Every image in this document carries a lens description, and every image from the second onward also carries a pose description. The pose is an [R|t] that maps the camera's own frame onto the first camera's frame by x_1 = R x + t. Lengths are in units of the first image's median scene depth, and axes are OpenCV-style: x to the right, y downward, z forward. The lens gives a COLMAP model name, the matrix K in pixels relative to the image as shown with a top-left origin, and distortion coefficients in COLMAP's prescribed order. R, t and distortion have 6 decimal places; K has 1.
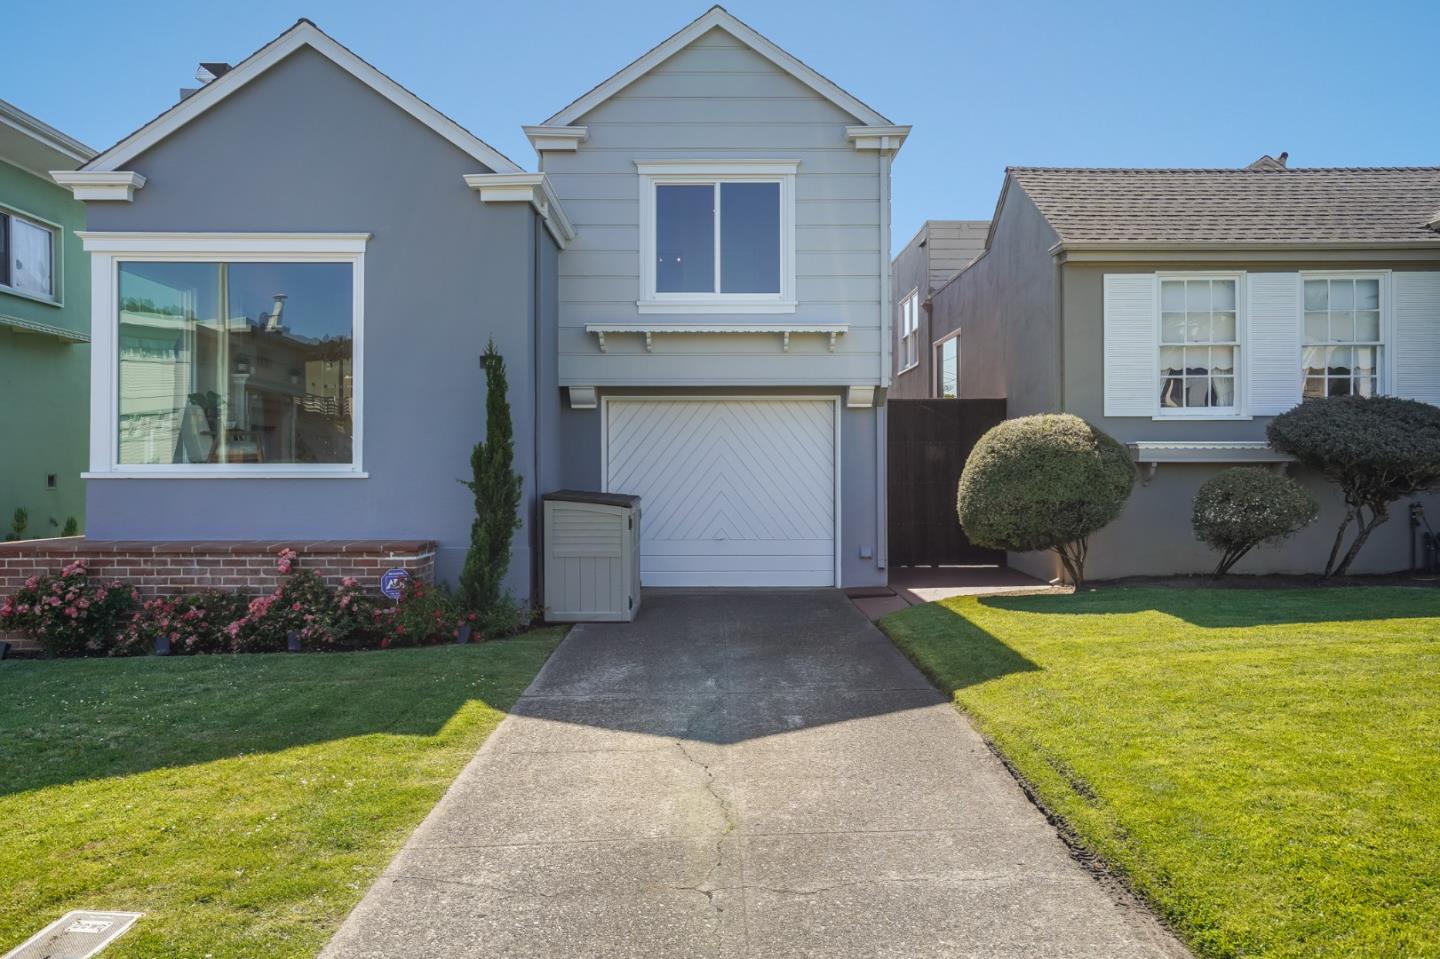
lens RADIAL K [[1050.5, 0, 721.2], [0, 1050.5, 468.4], [0, 0, 1]] dist [-0.004481, 0.043357]
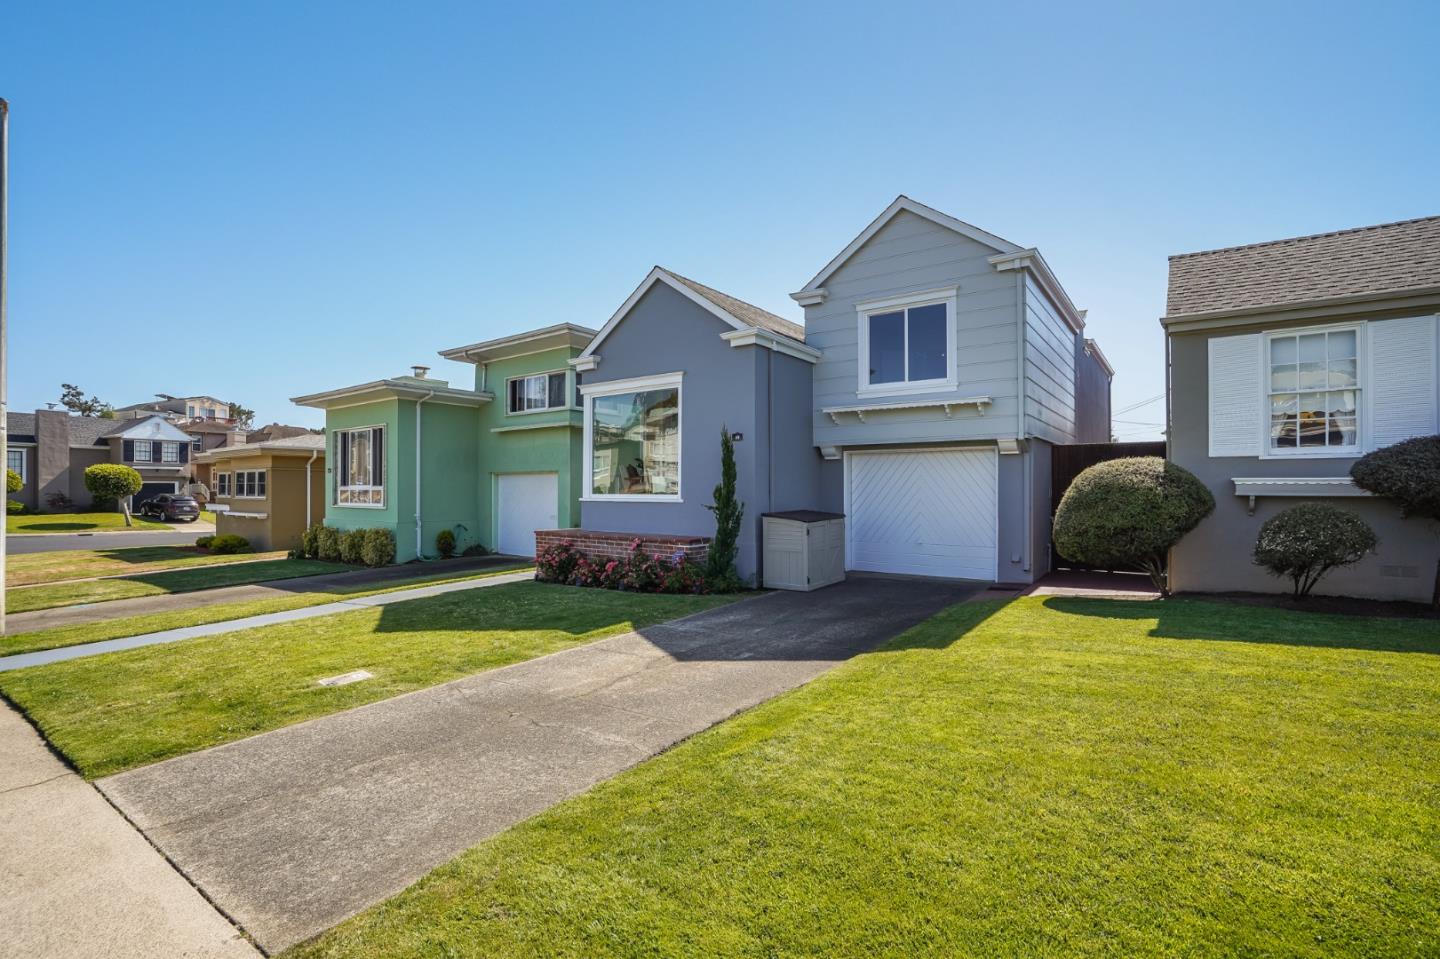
lens RADIAL K [[674.6, 0, 718.5], [0, 674.6, 491.8], [0, 0, 1]] dist [-0.066410, 0.026416]
pose [[0.803486, 0.003742, -0.595311, 0.384707], [0.001189, 0.999968, 0.007890, -0.017182], [0.595322, -0.007048, 0.803456, 0.065907]]
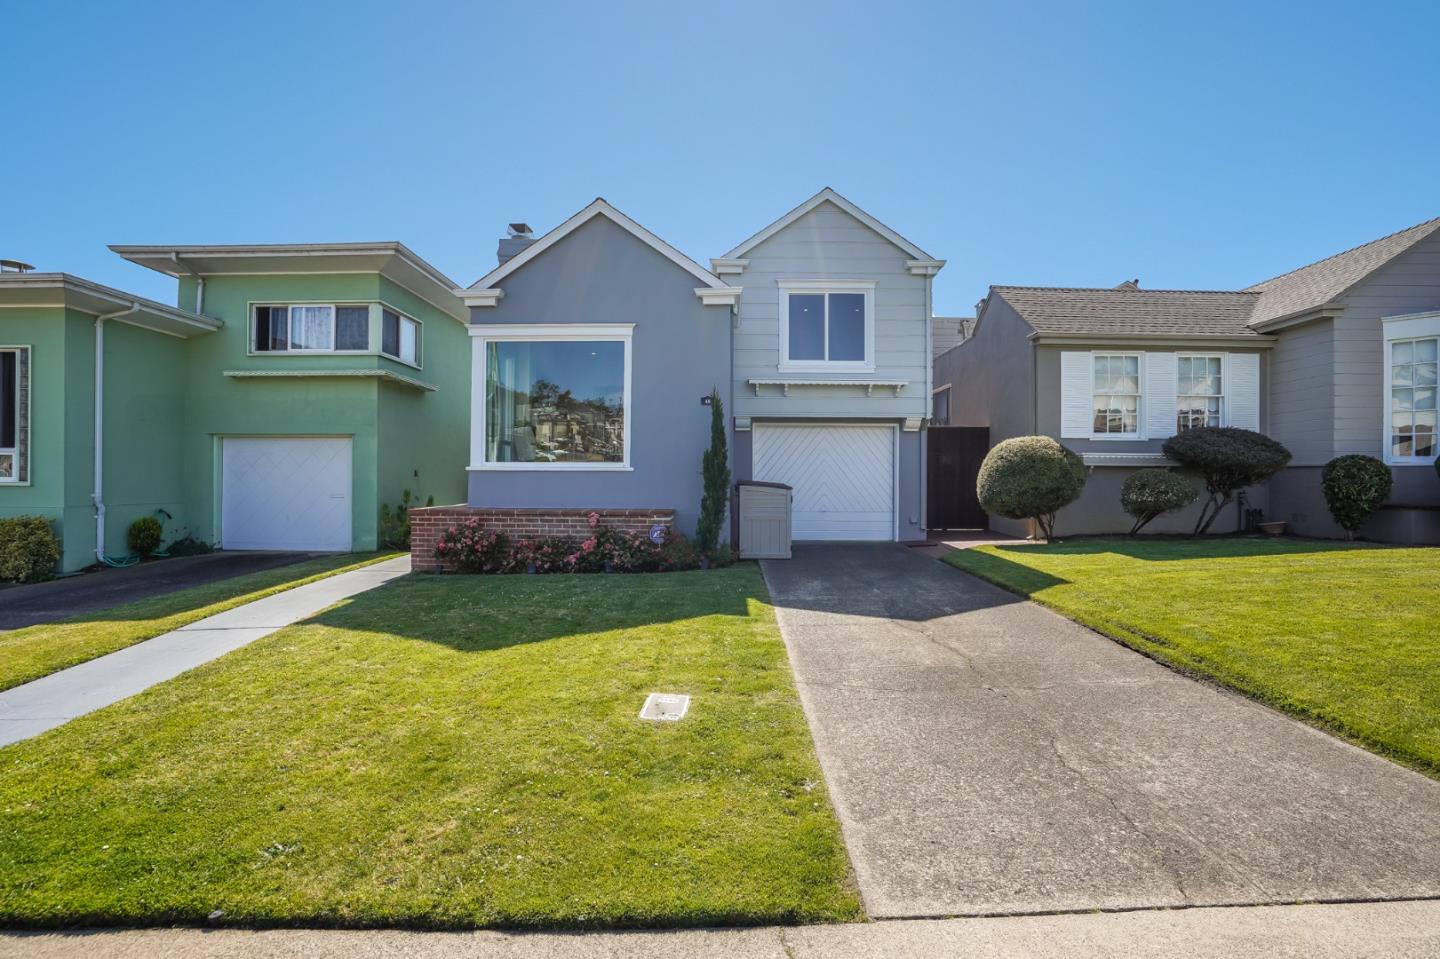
lens RADIAL K [[675.9, 0, 720.0], [0, 675.9, 479.5], [0, 0, 1]] dist [-0.068326, 0.032170]
pose [[0.999829, 0.006428, -0.017320, -0.162489], [-0.006285, 0.999946, 0.008260, 0.011445], [0.017372, -0.008150, 0.999816, -0.056924]]
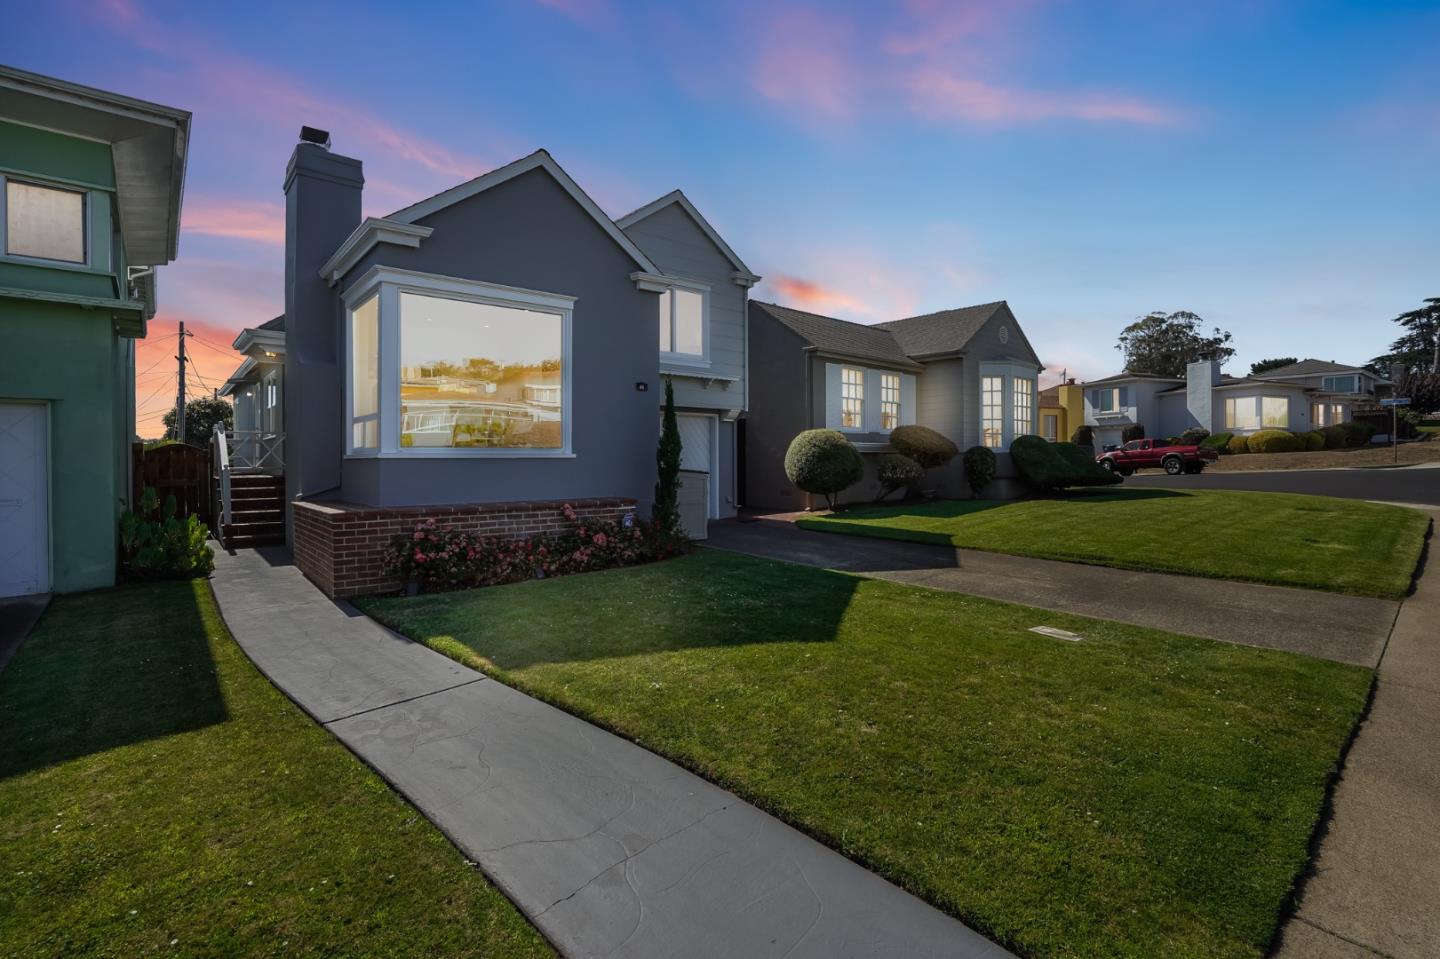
lens RADIAL K [[675.9, 0, 720.0], [0, 675.9, 479.5], [0, 0, 1]] dist [-0.068326, 0.032170]
pose [[0.763858, -0.019295, 0.645096, -0.725627], [-0.000228, 0.999545, 0.030166, 0.009597], [-0.645384, -0.023190, 0.763506, 0.102932]]
